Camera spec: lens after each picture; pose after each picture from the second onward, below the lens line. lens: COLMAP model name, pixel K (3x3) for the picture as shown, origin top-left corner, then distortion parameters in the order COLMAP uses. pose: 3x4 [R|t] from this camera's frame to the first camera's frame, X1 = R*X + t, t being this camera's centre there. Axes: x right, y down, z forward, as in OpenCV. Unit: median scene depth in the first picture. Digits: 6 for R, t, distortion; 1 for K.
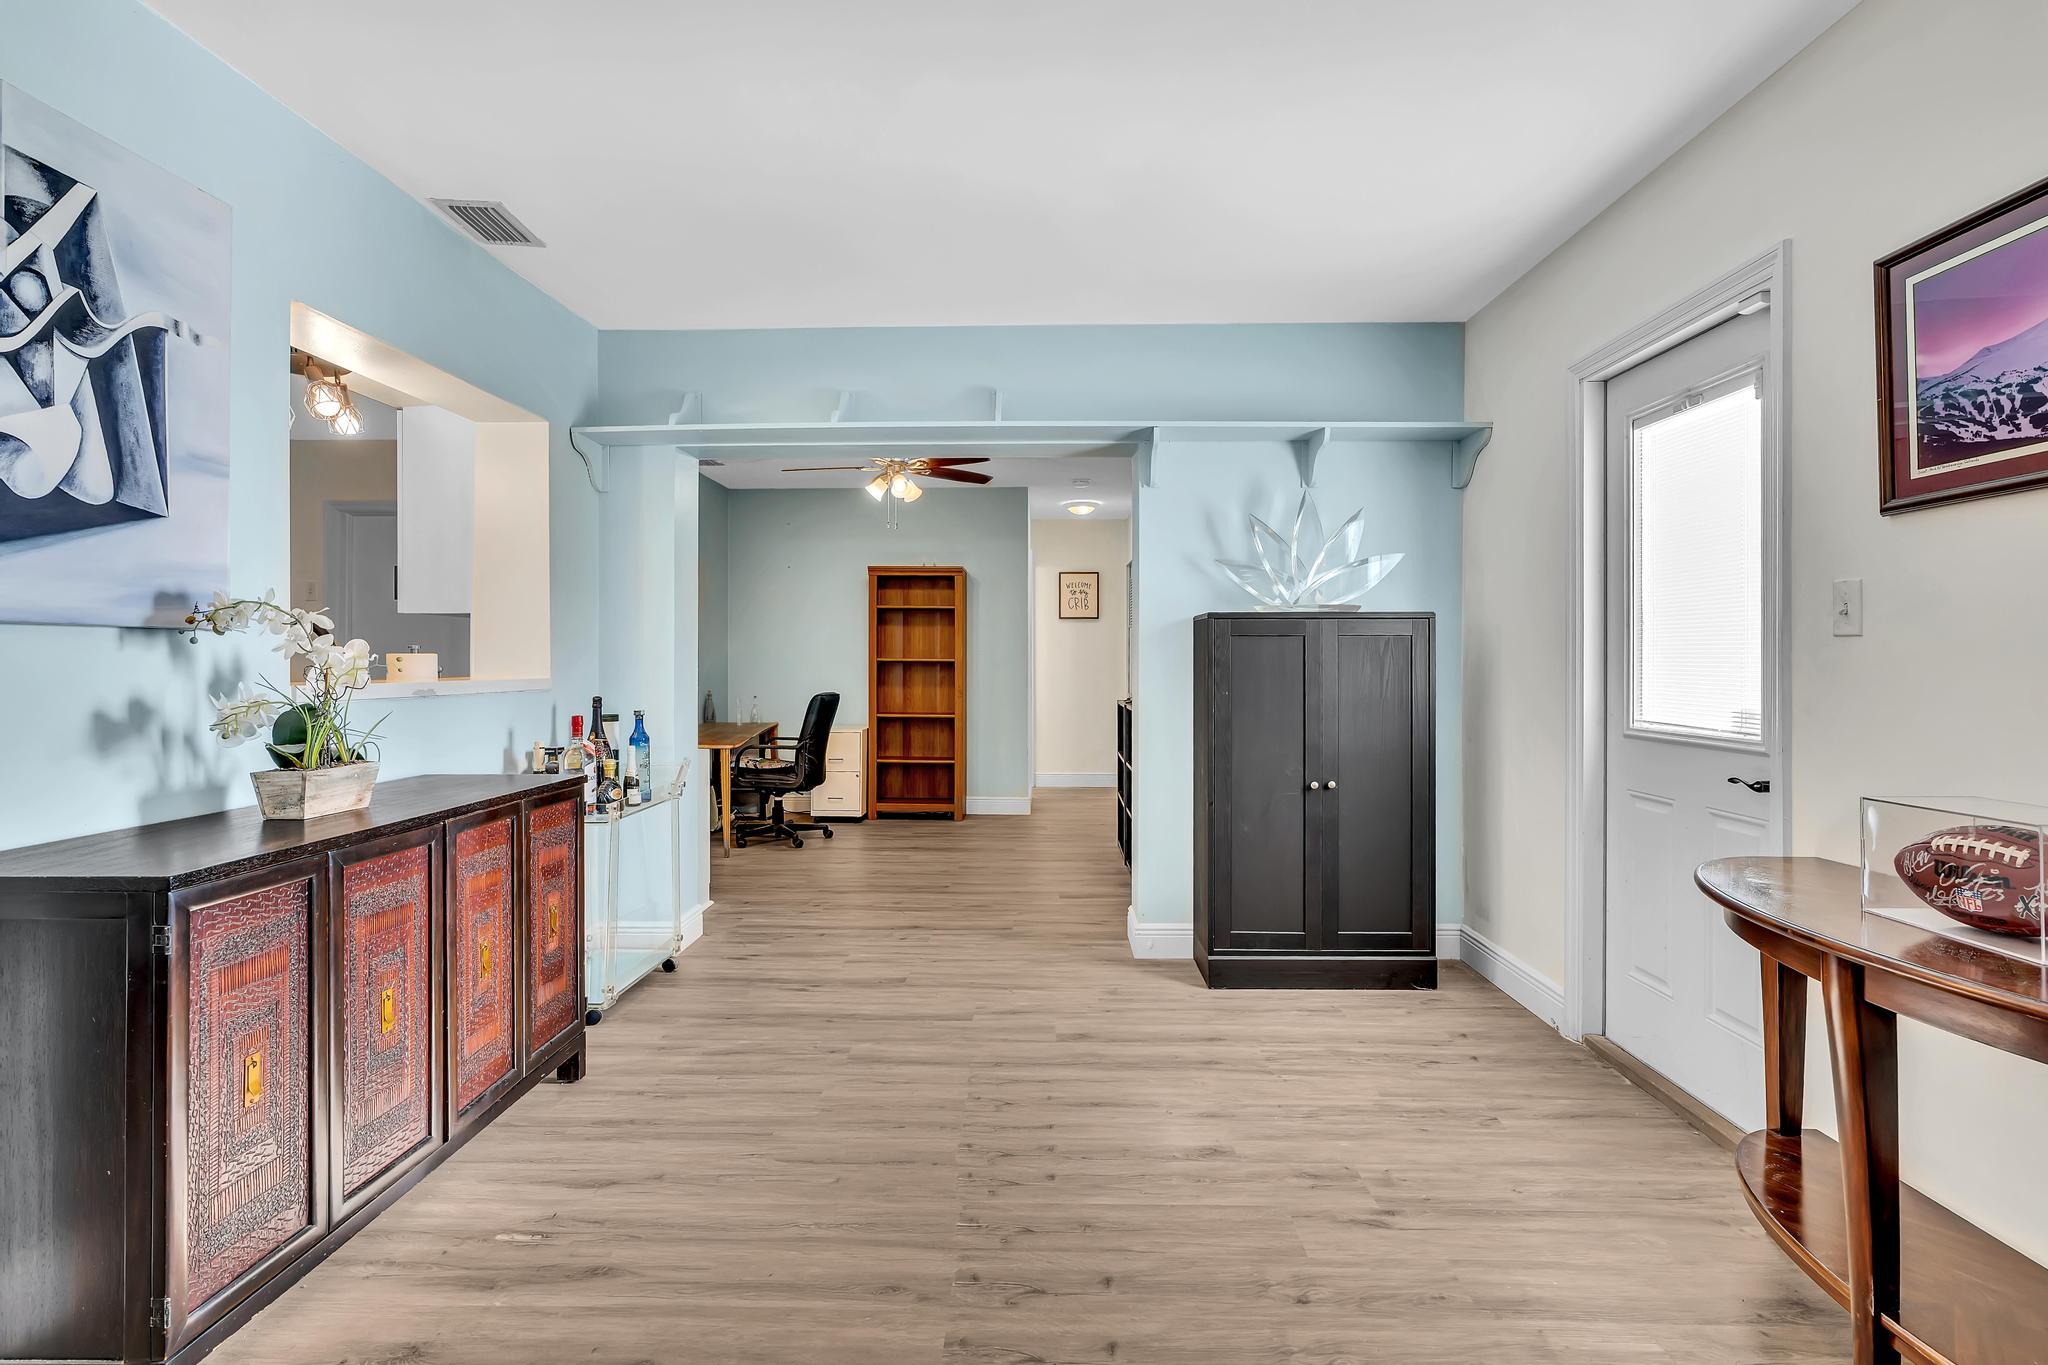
lens RADIAL K [[997.9, 0, 1020.6], [0, 997.9, 654.1], [0, 0, 1]] dist [-0.000651, -0.000056]
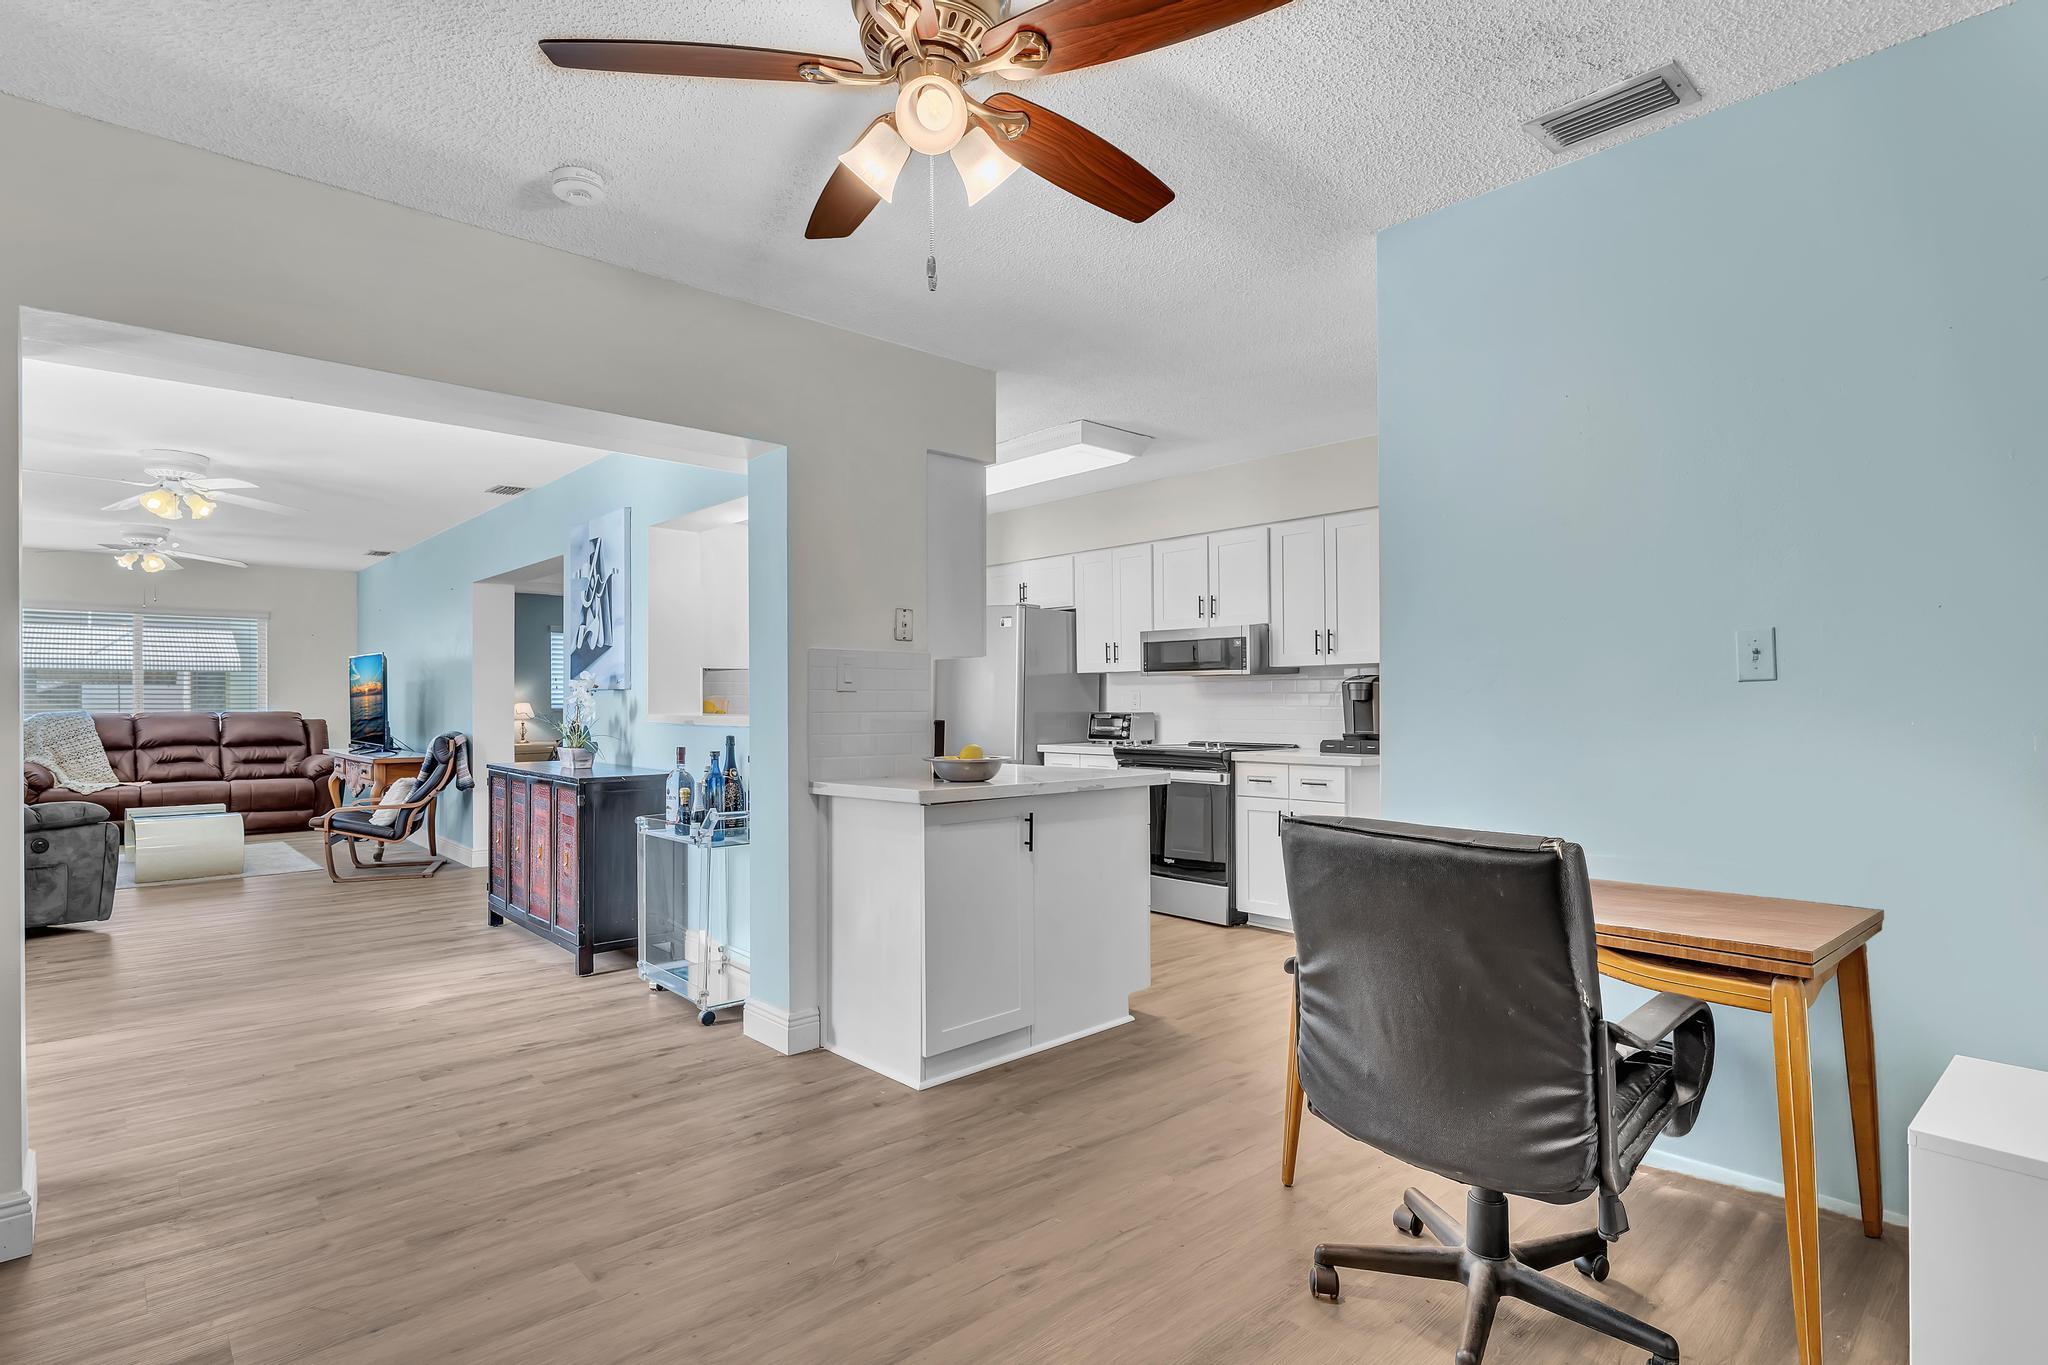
lens RADIAL K [[1033.9, 0, 1017.5], [0, 1033.9, 693.7], [0, 0, 1]] dist [-0.000738, 0.000217]
pose [[-0.724957, -0.001174, -0.688793, 0.195456], [0.008343, 0.999910, -0.010485, 0.018683], [0.688743, -0.013348, -0.724882, 3.168422]]
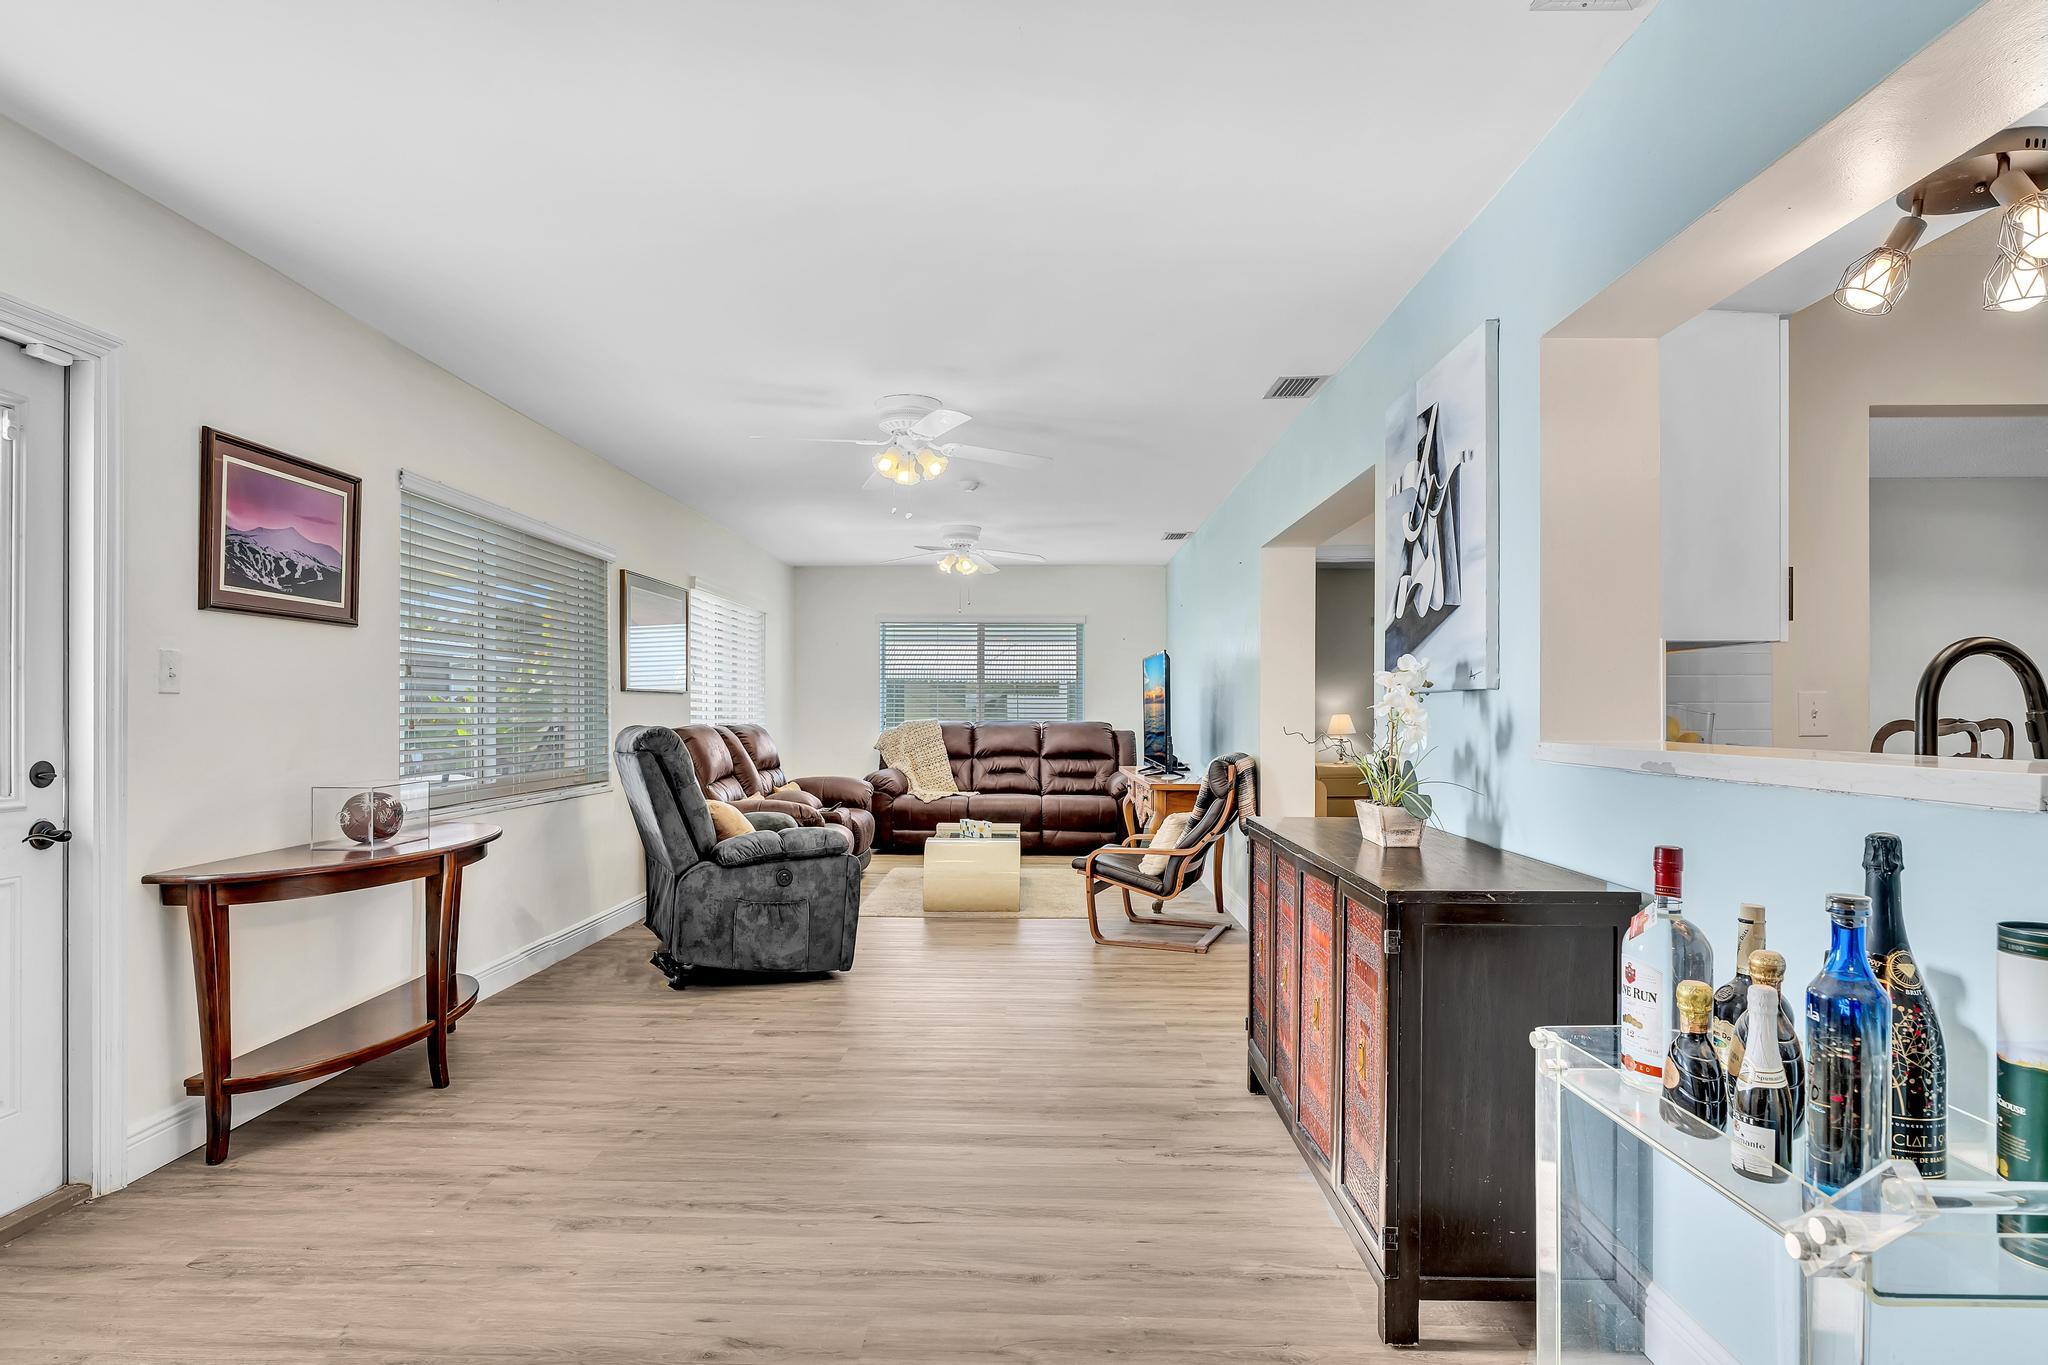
lens RADIAL K [[1070.4, 0, 1009.4], [0, 1070.4, 704.6], [0, 0, 1]] dist [-0.002684, -0.000136]
pose [[-0.999988, -0.001786, 0.004573, -0.232146], [-0.001846, 0.999911, -0.013192, 0.011018], [-0.004549, -0.013200, -0.999903, 2.088539]]
